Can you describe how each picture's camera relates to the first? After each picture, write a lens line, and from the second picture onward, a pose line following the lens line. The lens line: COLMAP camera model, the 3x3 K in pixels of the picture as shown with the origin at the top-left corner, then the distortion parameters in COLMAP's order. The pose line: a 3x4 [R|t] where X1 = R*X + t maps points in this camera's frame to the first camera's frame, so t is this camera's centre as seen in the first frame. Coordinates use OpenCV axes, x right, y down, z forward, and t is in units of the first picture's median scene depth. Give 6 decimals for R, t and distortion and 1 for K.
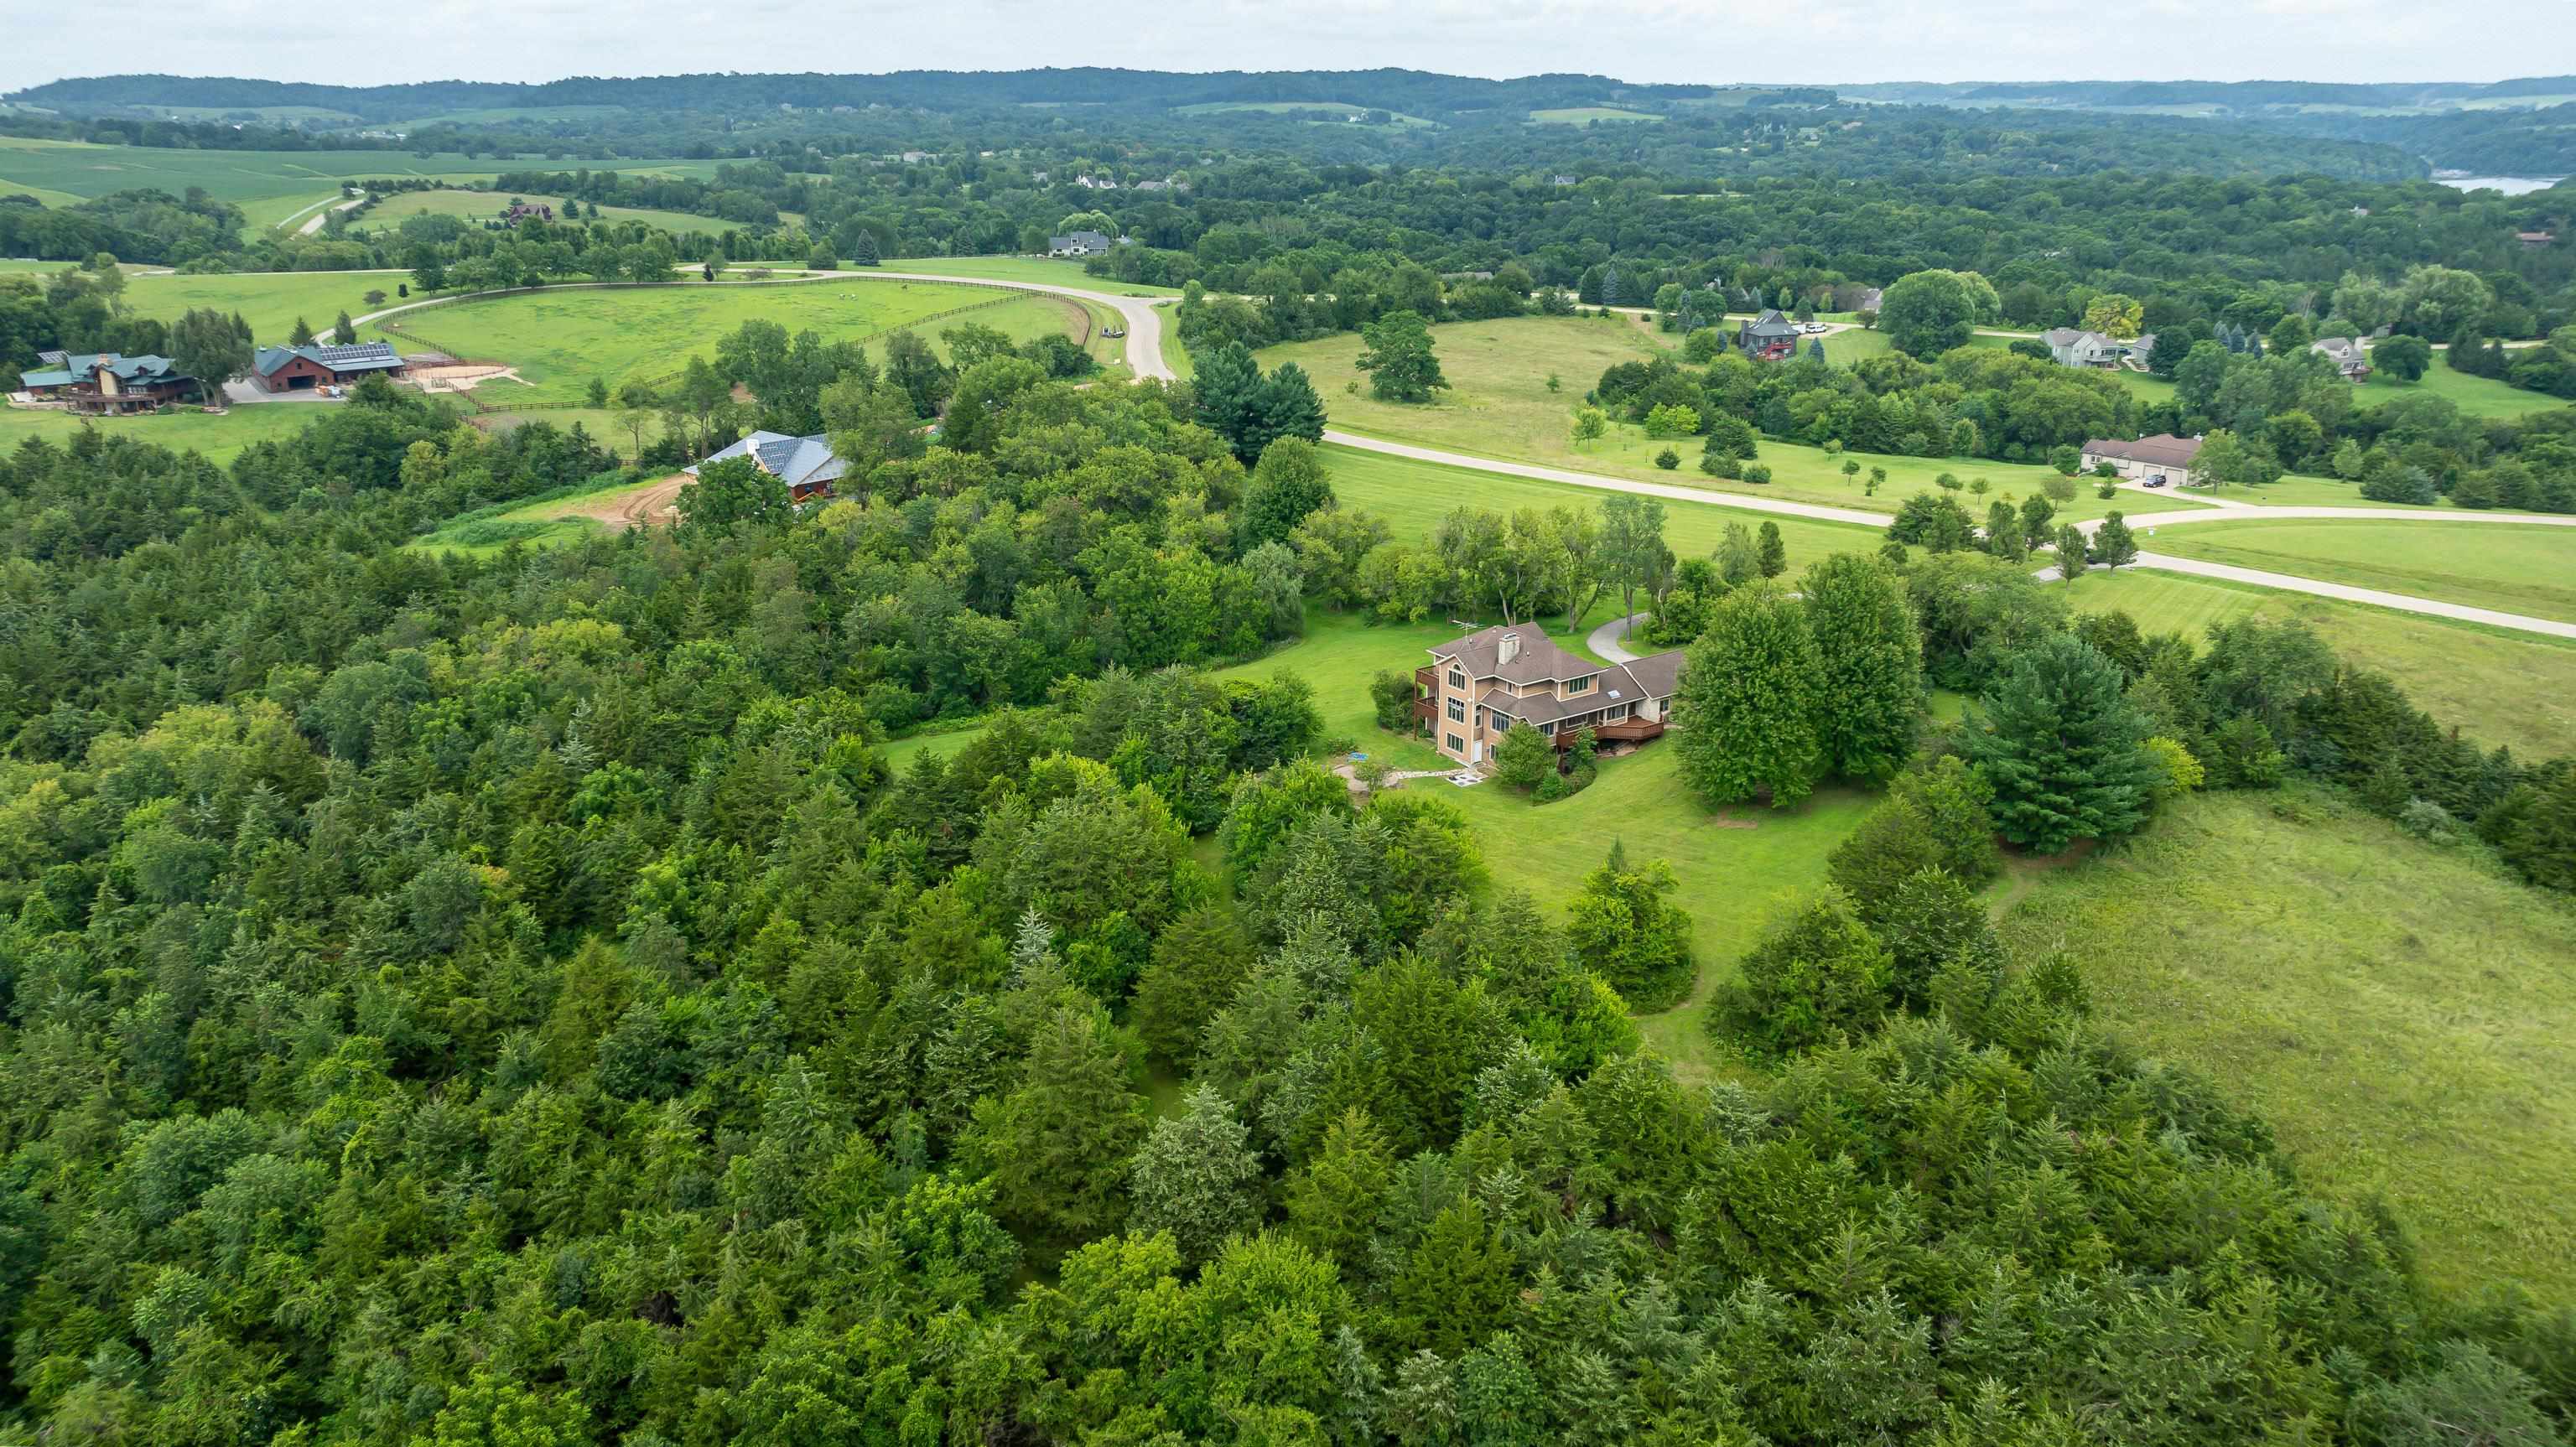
lens RADIAL K [[1814.4, 0, 1288.0], [0, 1814.4, 723.5], [0, 0, 1]] dist [-0.037832, 0.042660]
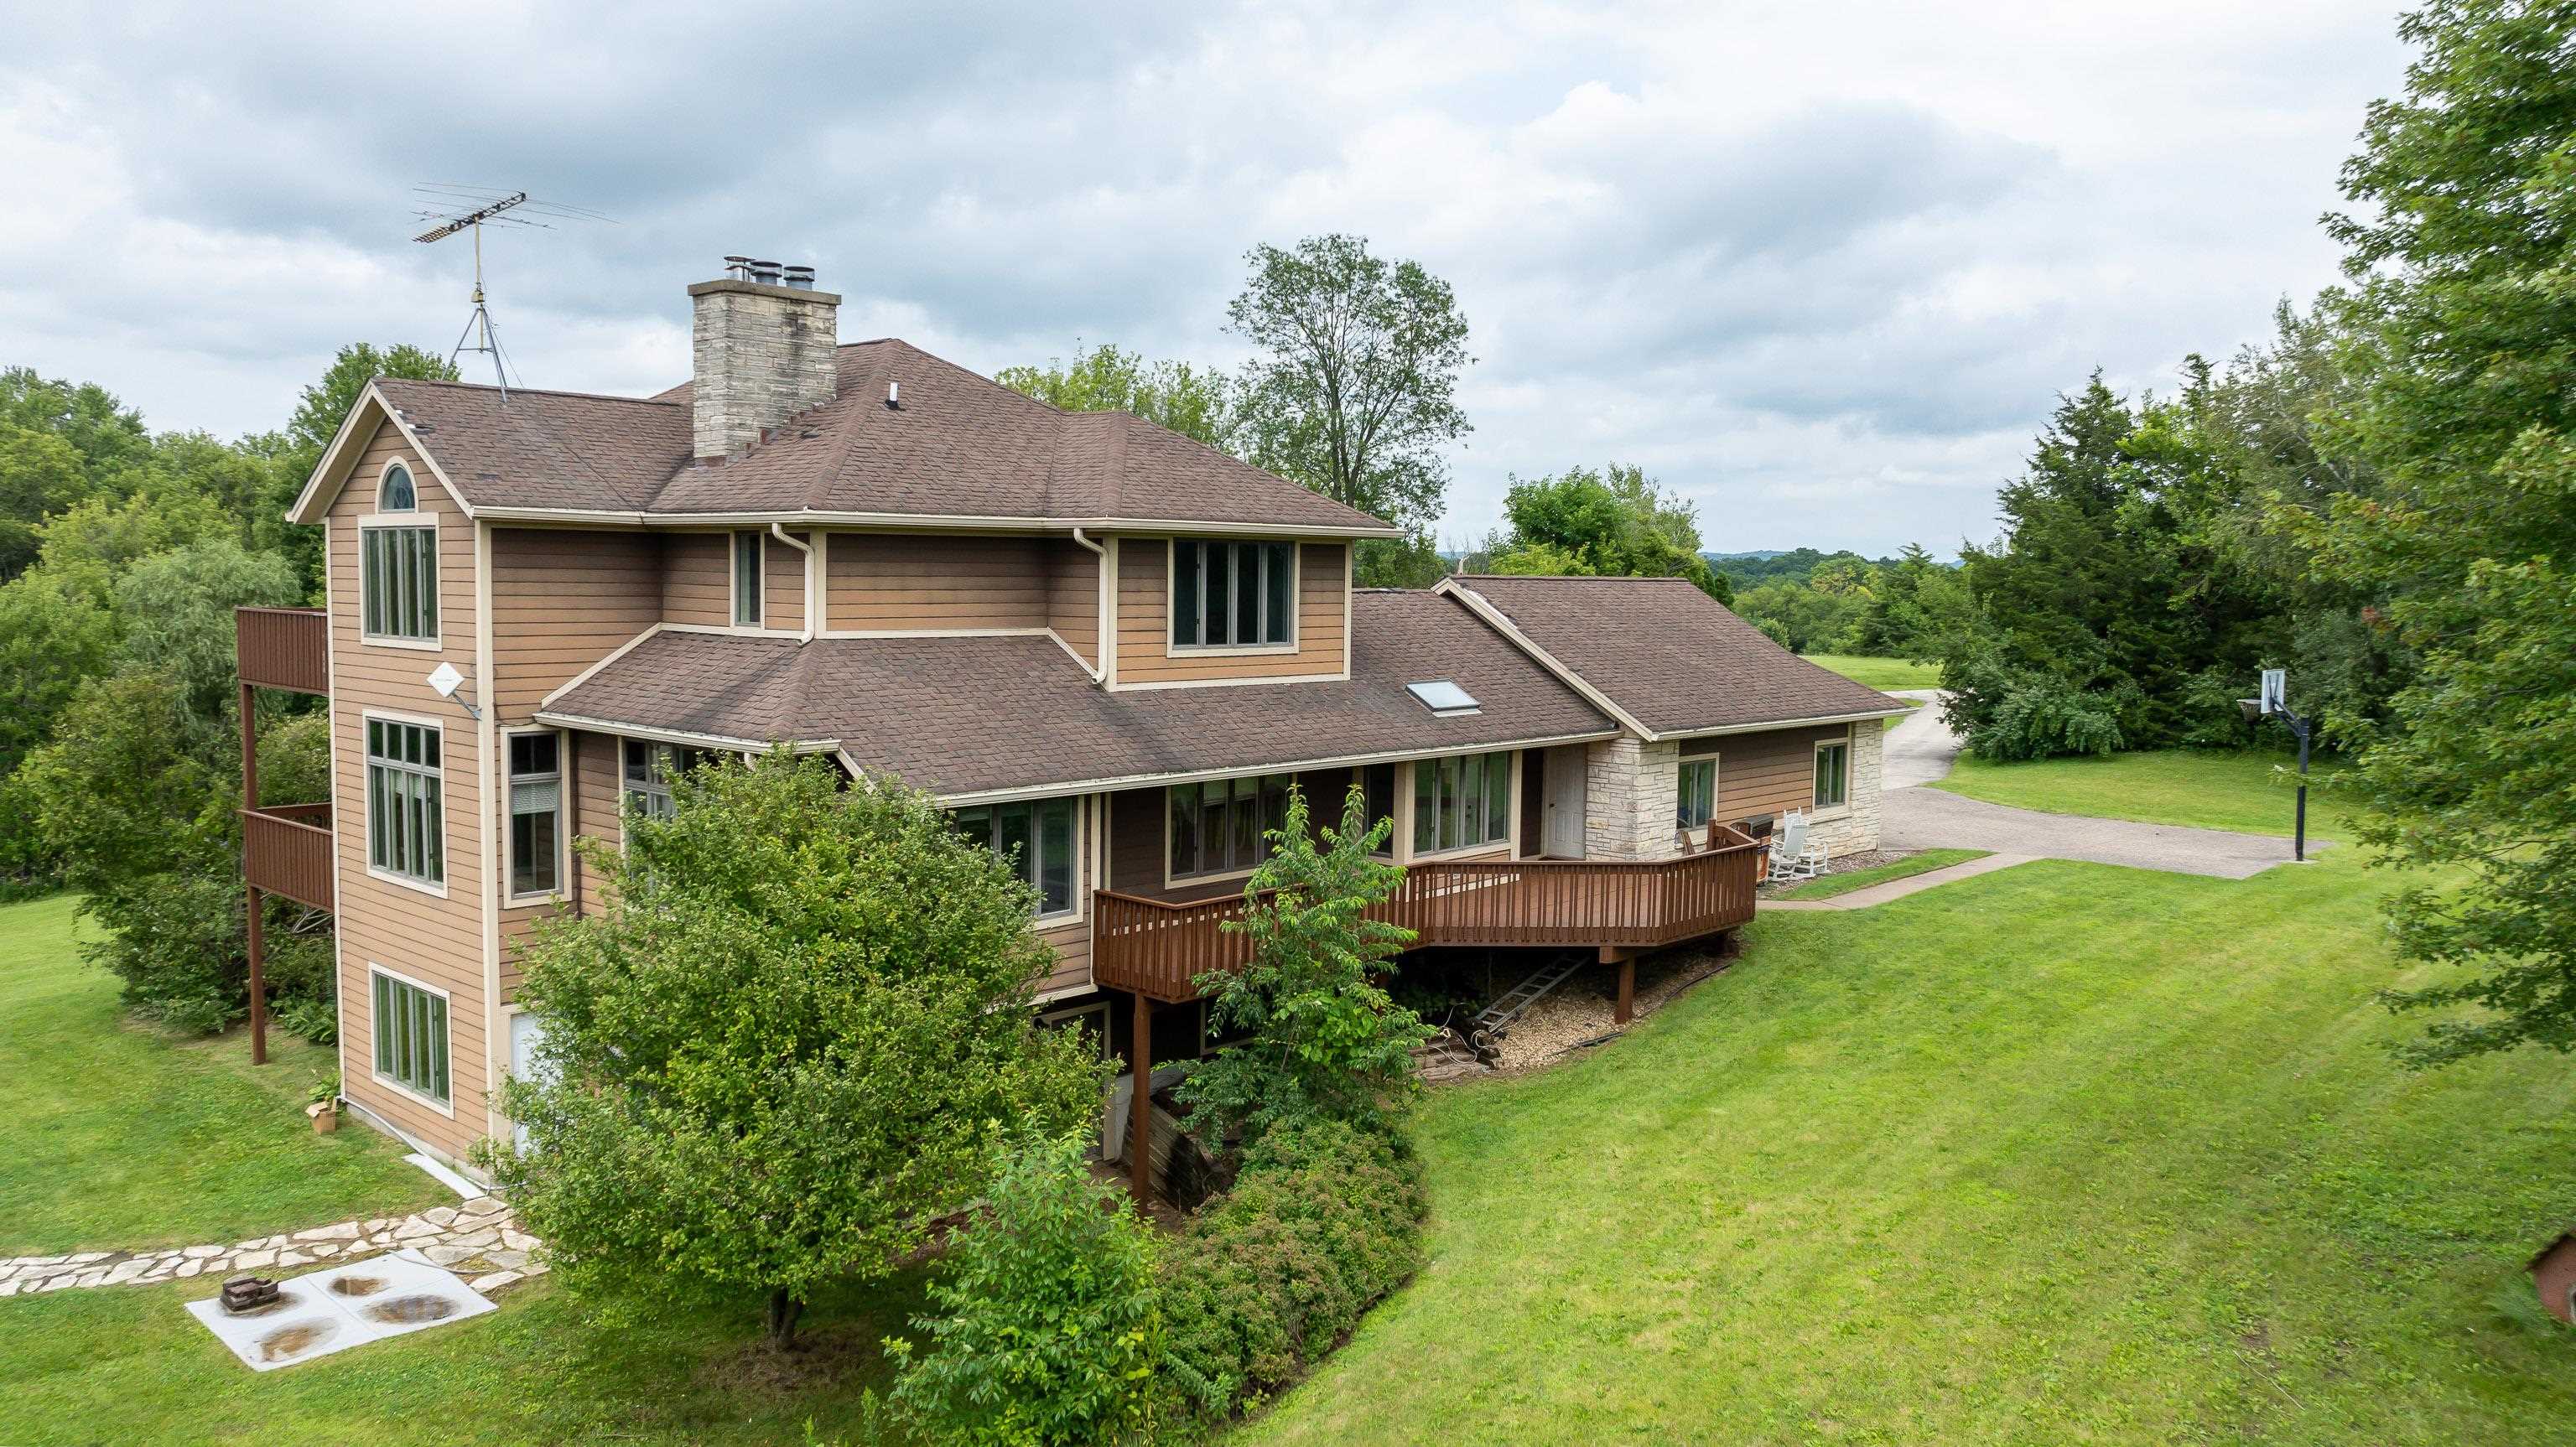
lens RADIAL K [[1814.4, 0, 1288.0], [0, 1814.4, 723.5], [0, 0, 1]] dist [-0.037832, 0.042660]
pose [[0.970450, 0.008149, 0.241166, 0.127464], [0.050818, 0.970113, -0.237274, 0.024687], [-0.235892, 0.242518, 0.941031, 0.854684]]
